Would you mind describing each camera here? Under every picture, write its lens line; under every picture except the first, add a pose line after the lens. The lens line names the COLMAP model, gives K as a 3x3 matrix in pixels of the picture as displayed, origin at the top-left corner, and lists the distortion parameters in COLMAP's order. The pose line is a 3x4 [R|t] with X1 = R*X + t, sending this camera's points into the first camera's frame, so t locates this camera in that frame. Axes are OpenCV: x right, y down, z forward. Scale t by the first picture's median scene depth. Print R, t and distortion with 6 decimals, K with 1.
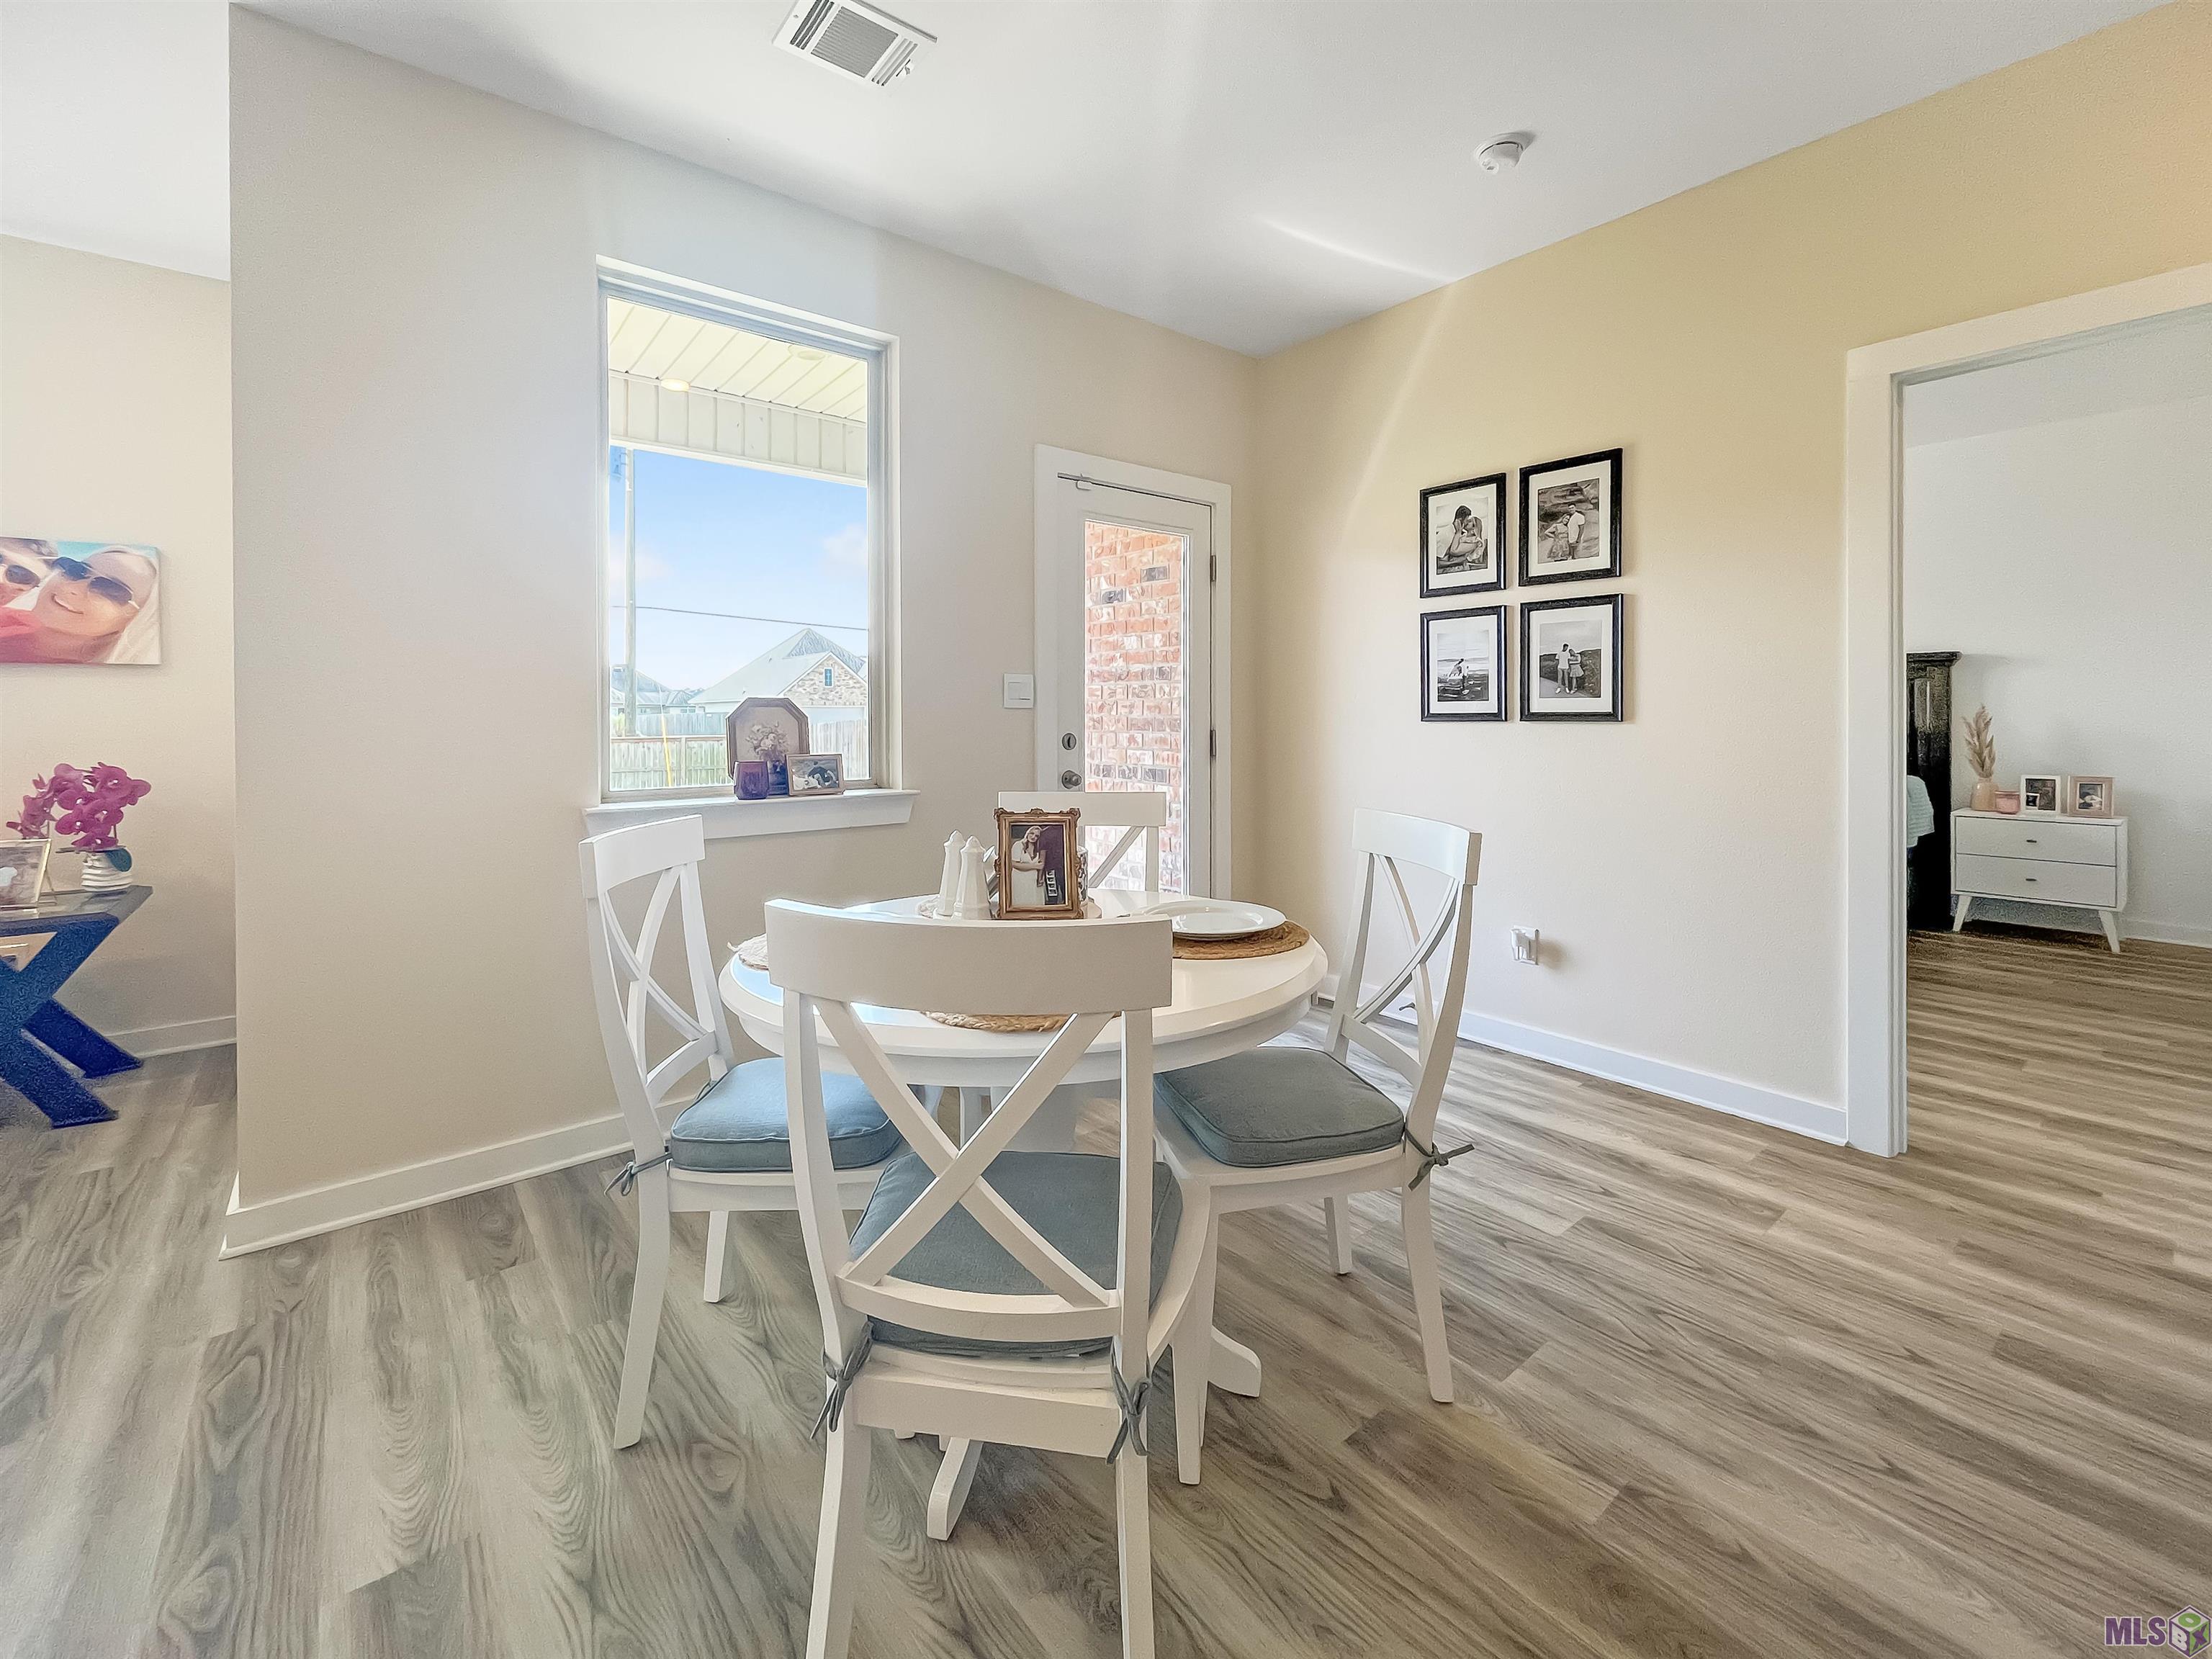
lens RADIAL K [[938.1, 0, 1120.9], [0, 938.1, 734.8], [0, 0, 1]] dist [-0.002065, 0.000560]
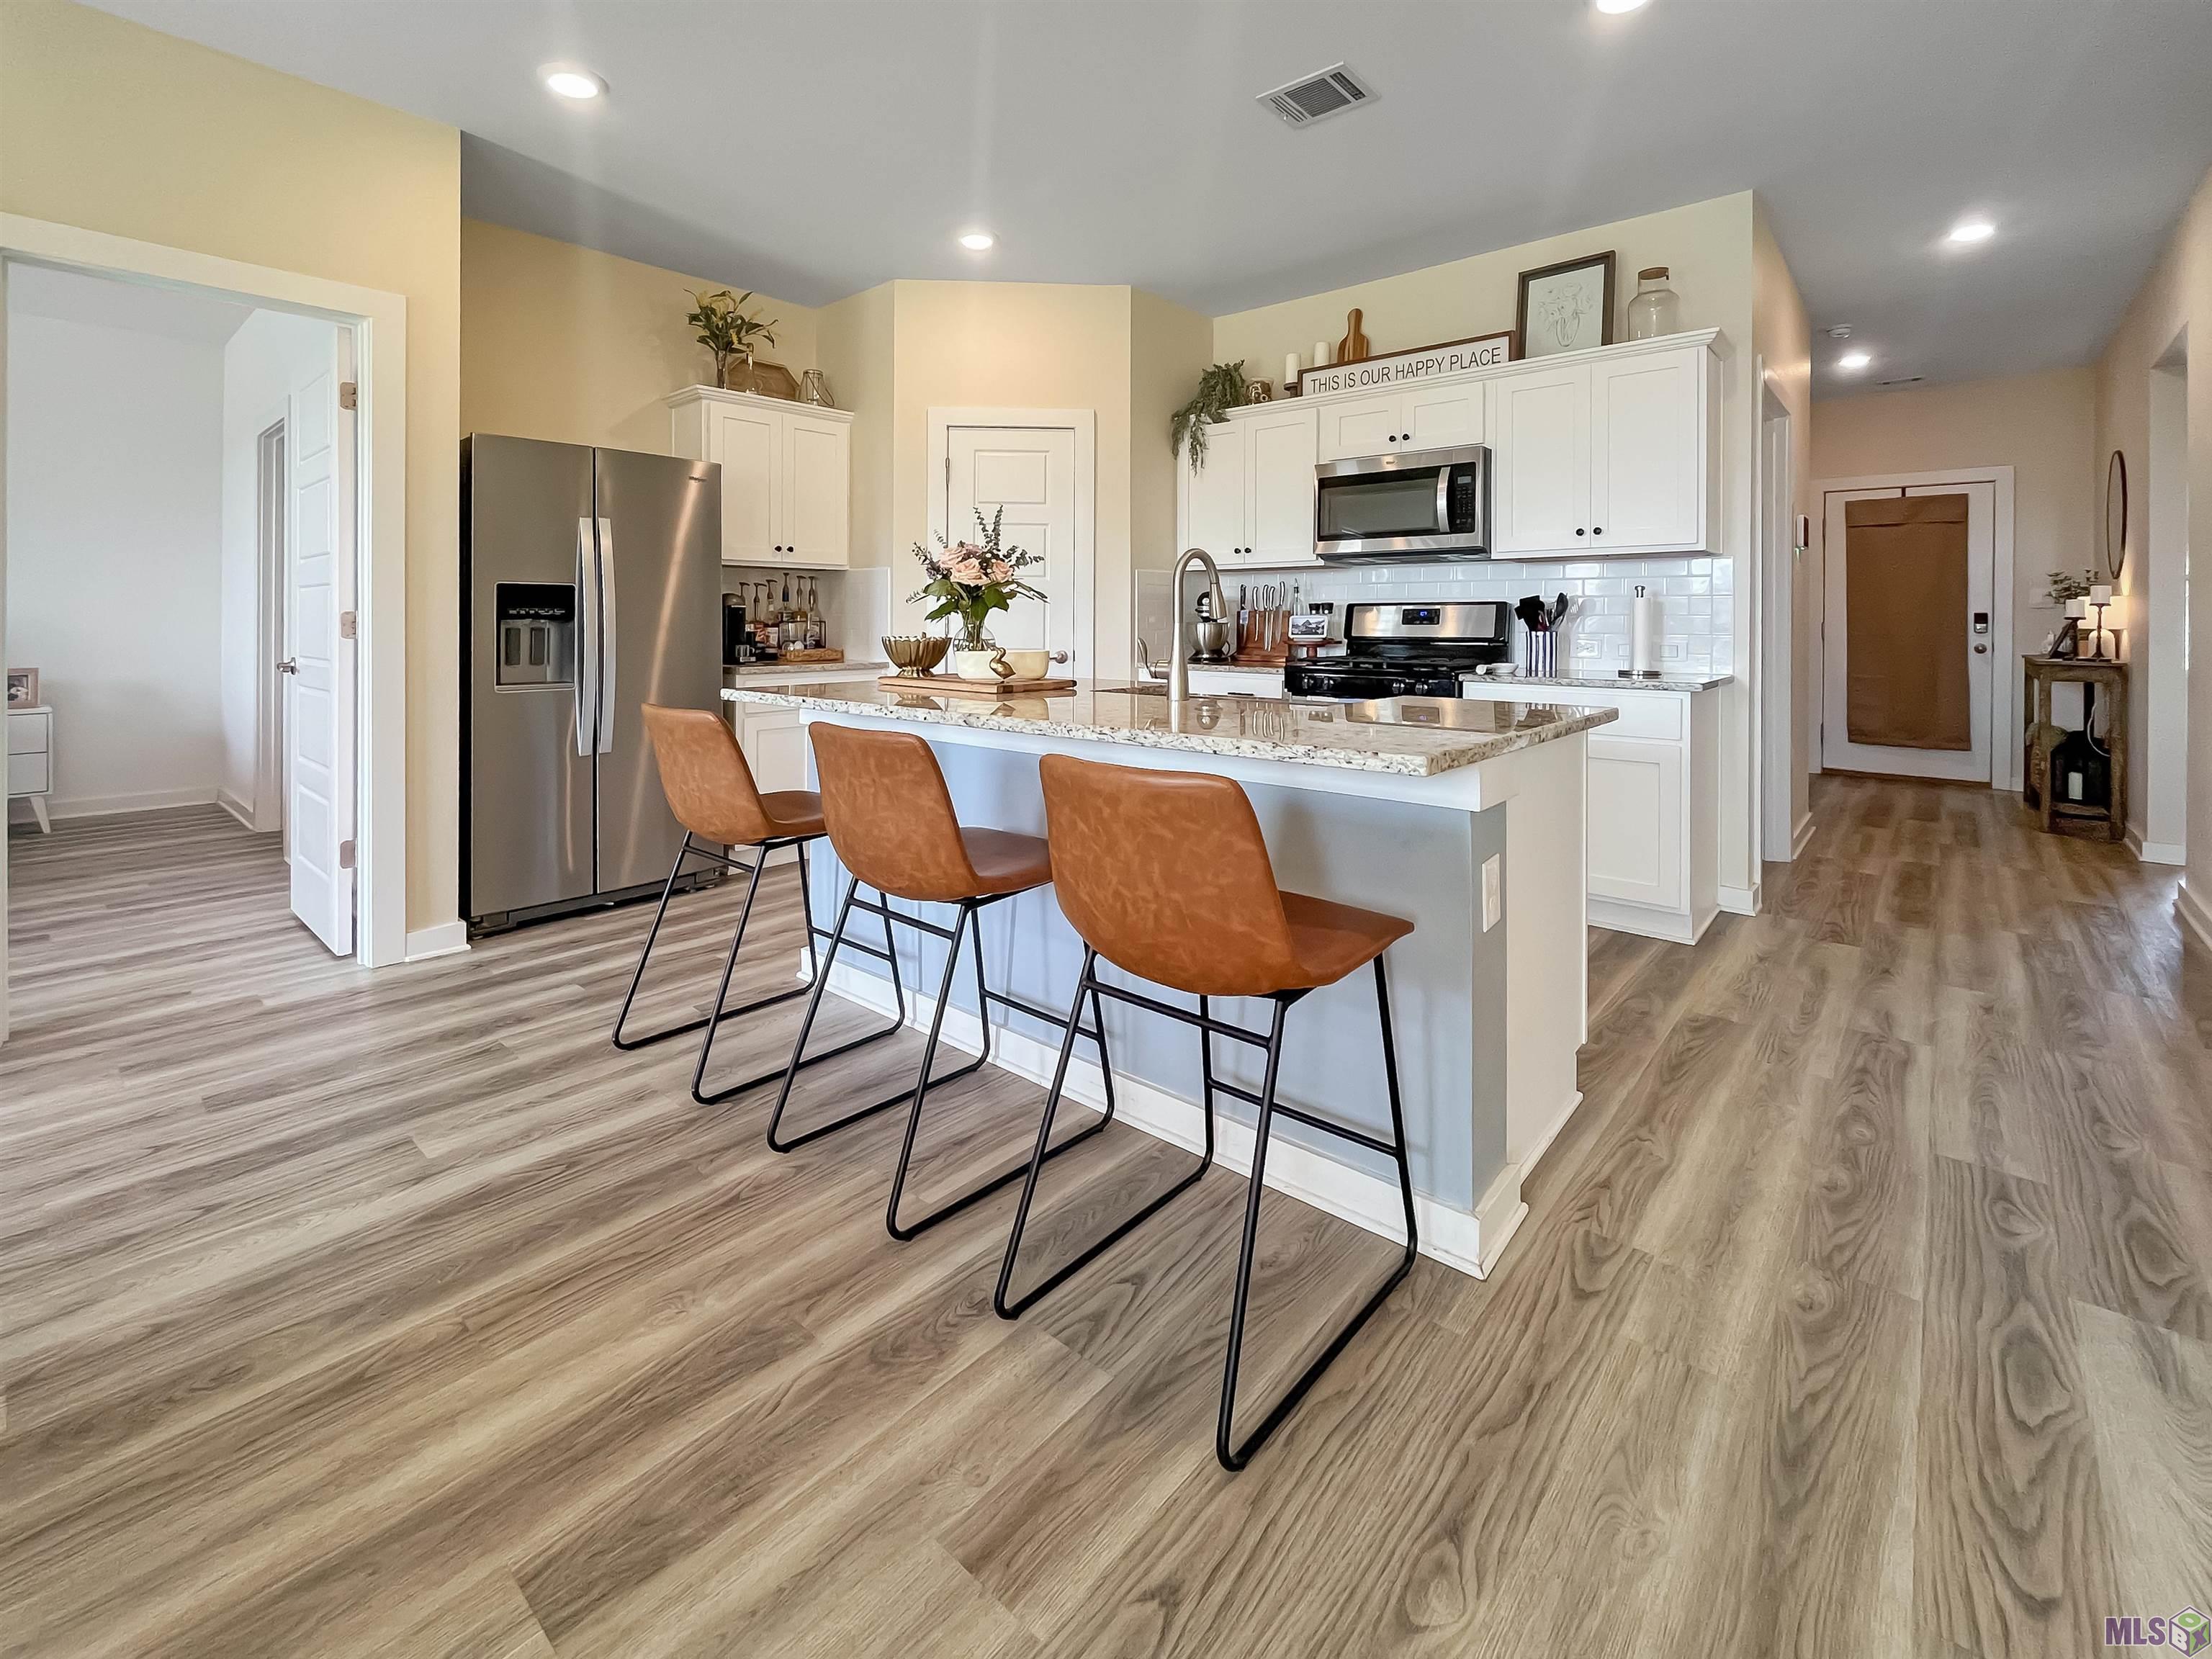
lens RADIAL K [[938.1, 0, 1096.7], [0, 938.1, 624.6], [0, 0, 1]] dist [-0.002065, 0.000560]
pose [[-0.168522, -0.003537, 0.985692, -0.219654], [0.019189, 0.999792, 0.006868, 0.018350], [-0.985511, 0.020072, -0.168419, 0.023588]]
